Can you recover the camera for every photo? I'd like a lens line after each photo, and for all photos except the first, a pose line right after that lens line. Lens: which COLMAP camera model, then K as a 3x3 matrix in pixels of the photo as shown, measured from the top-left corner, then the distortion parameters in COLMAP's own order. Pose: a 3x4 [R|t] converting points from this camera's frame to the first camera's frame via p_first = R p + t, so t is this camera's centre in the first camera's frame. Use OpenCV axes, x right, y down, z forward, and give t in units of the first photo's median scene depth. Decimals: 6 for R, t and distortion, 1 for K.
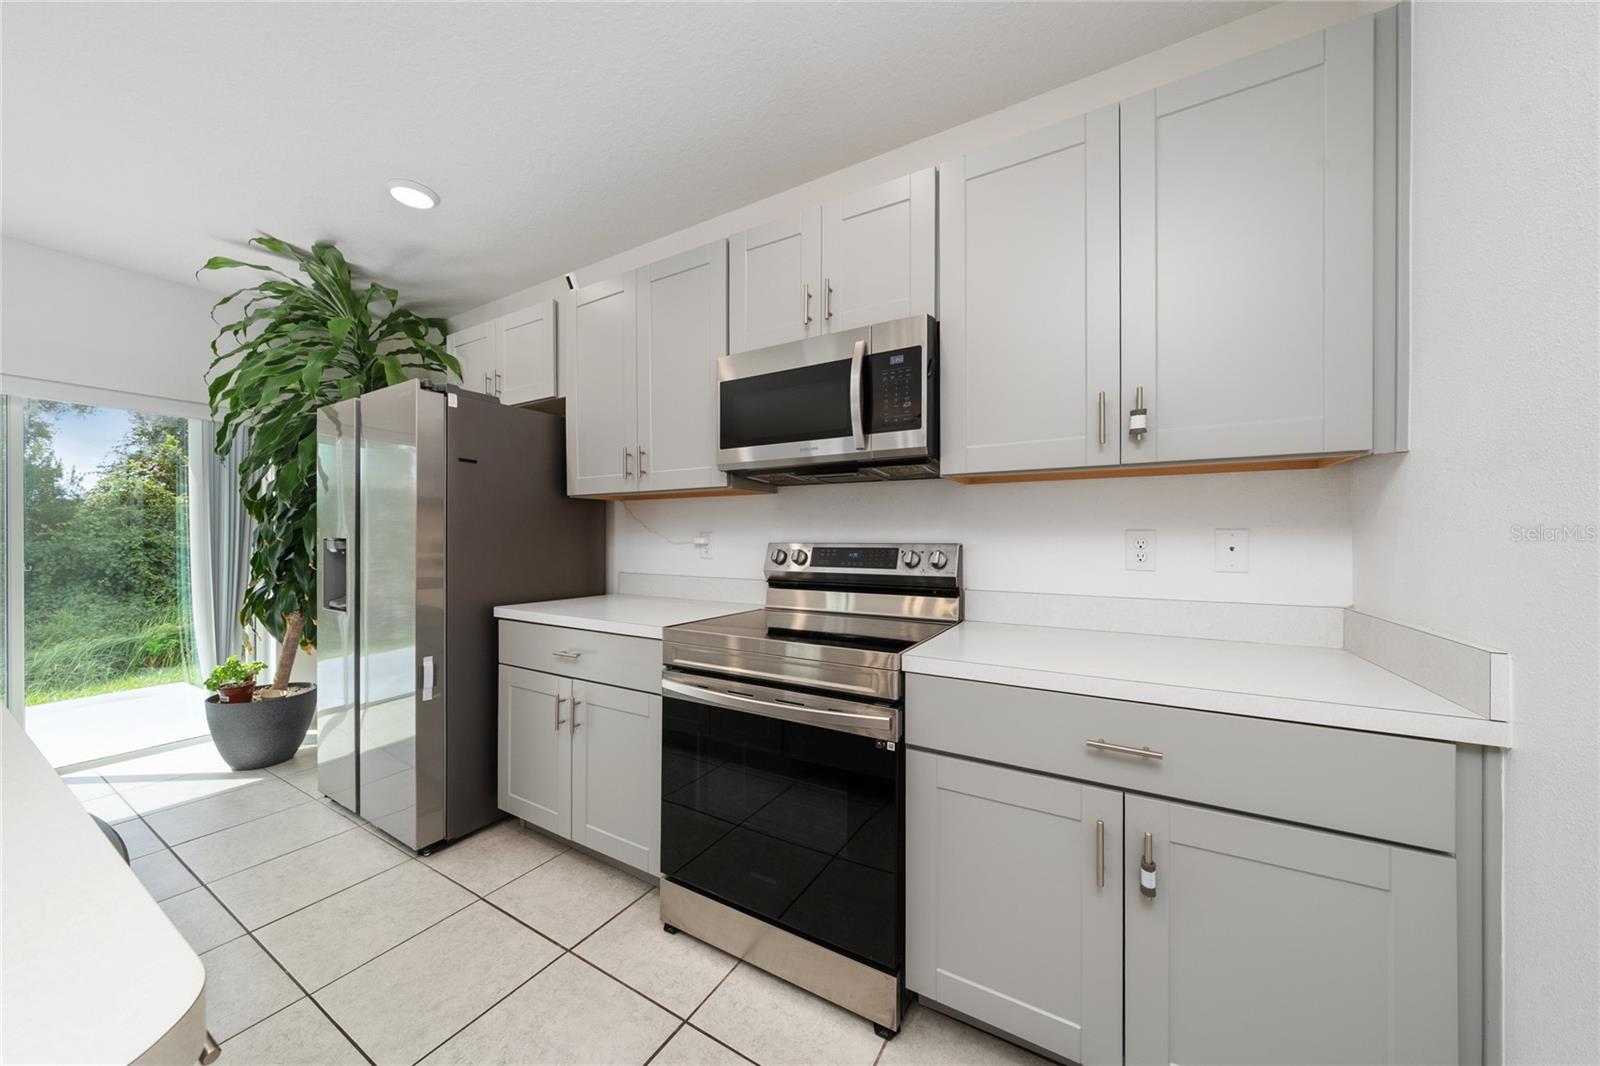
lens RADIAL K [[549.0, 0, 803.8], [0, 549.0, 538.5], [0, 0, 1]] dist [0.000611, 0.000162]
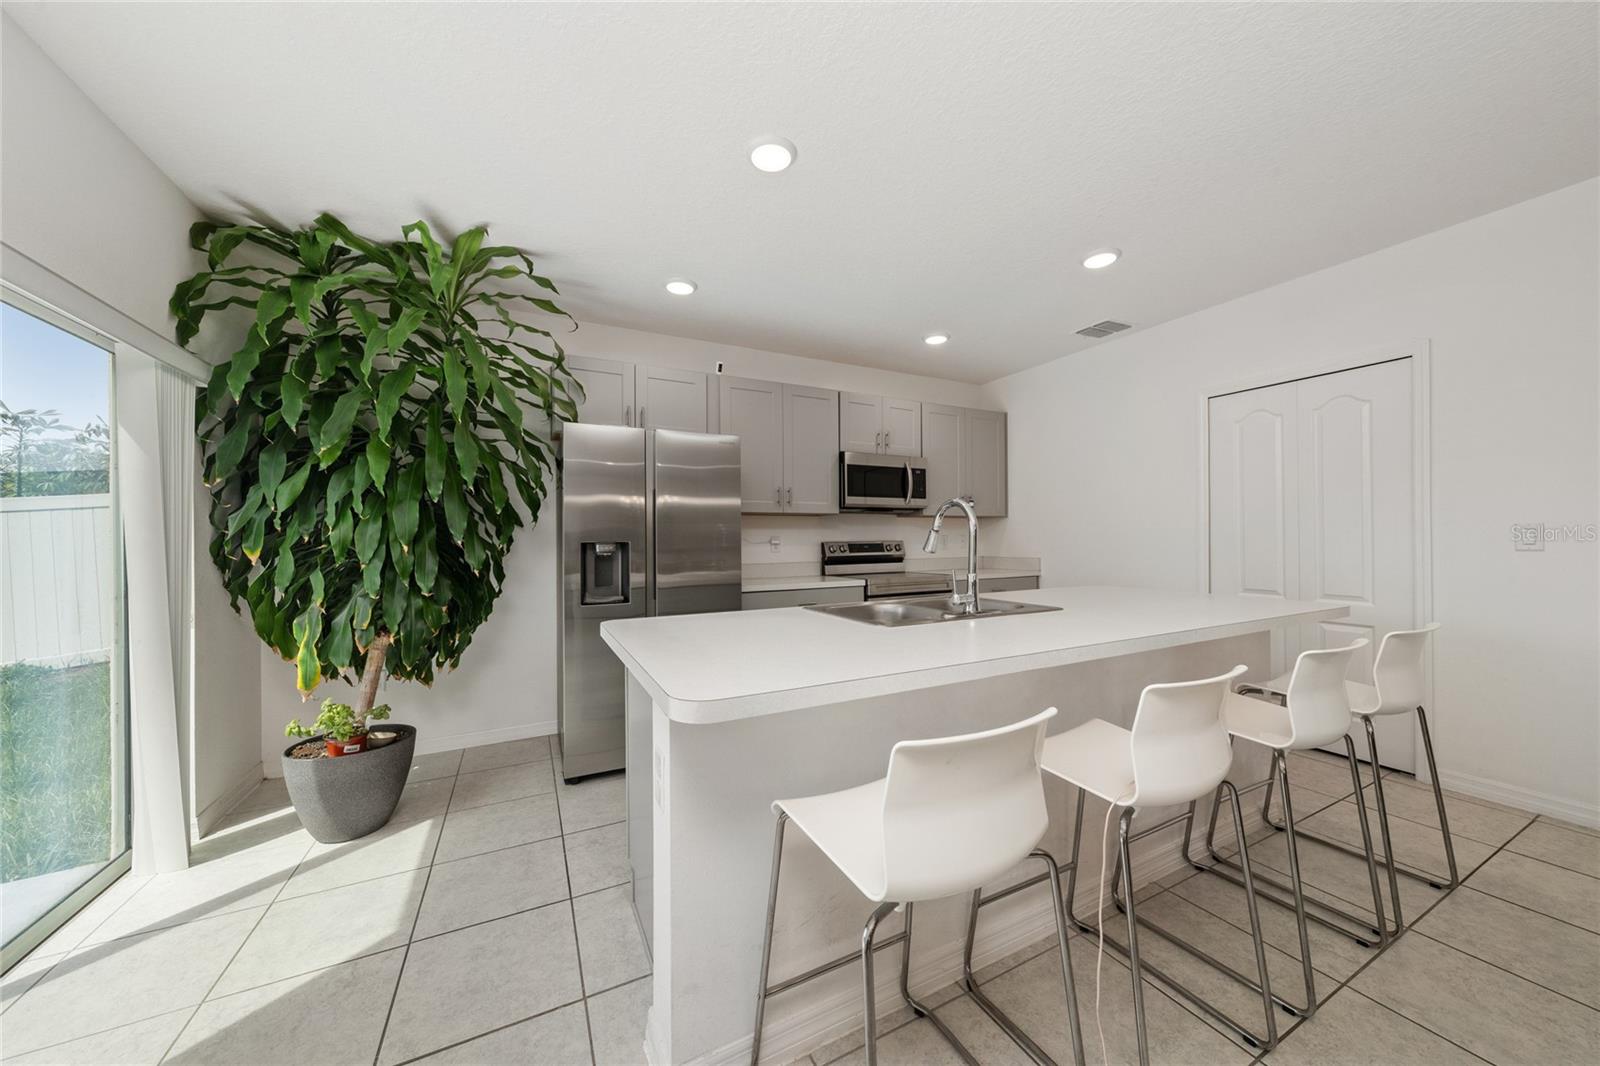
lens RADIAL K [[549.0, 0, 803.8], [0, 549.0, 538.5], [0, 0, 1]] dist [0.000611, 0.000162]
pose [[0.536469, -0.006708, 0.843893, -2.000299], [0.012651, 0.999920, -0.000094, -0.006708], [-0.843825, 0.010726, 0.536511, 0.030930]]
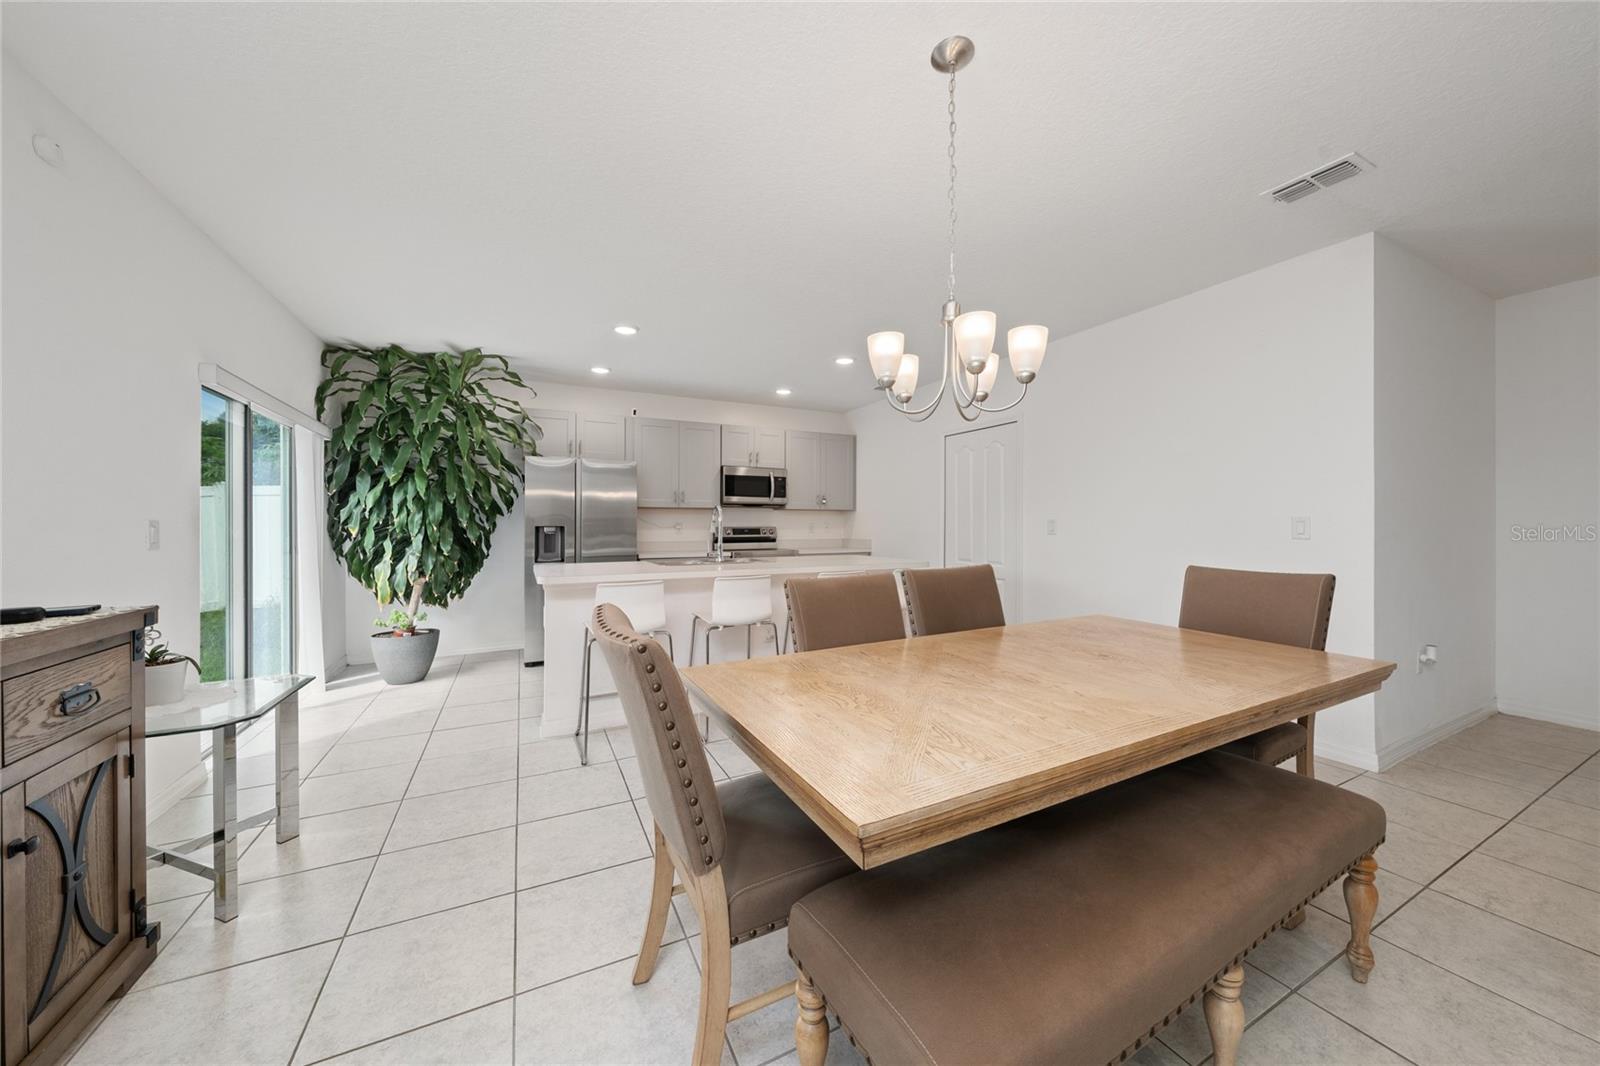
lens RADIAL K [[555.0, 0, 804.2], [0, 555.0, 525.6], [0, 0, 1]] dist [0.000959, 0.000221]
pose [[0.536713, -0.004461, 0.843753, -2.543233], [0.004065, 0.999988, 0.002702, -0.007709], [-0.843755, 0.001979, 0.536725, -1.038976]]
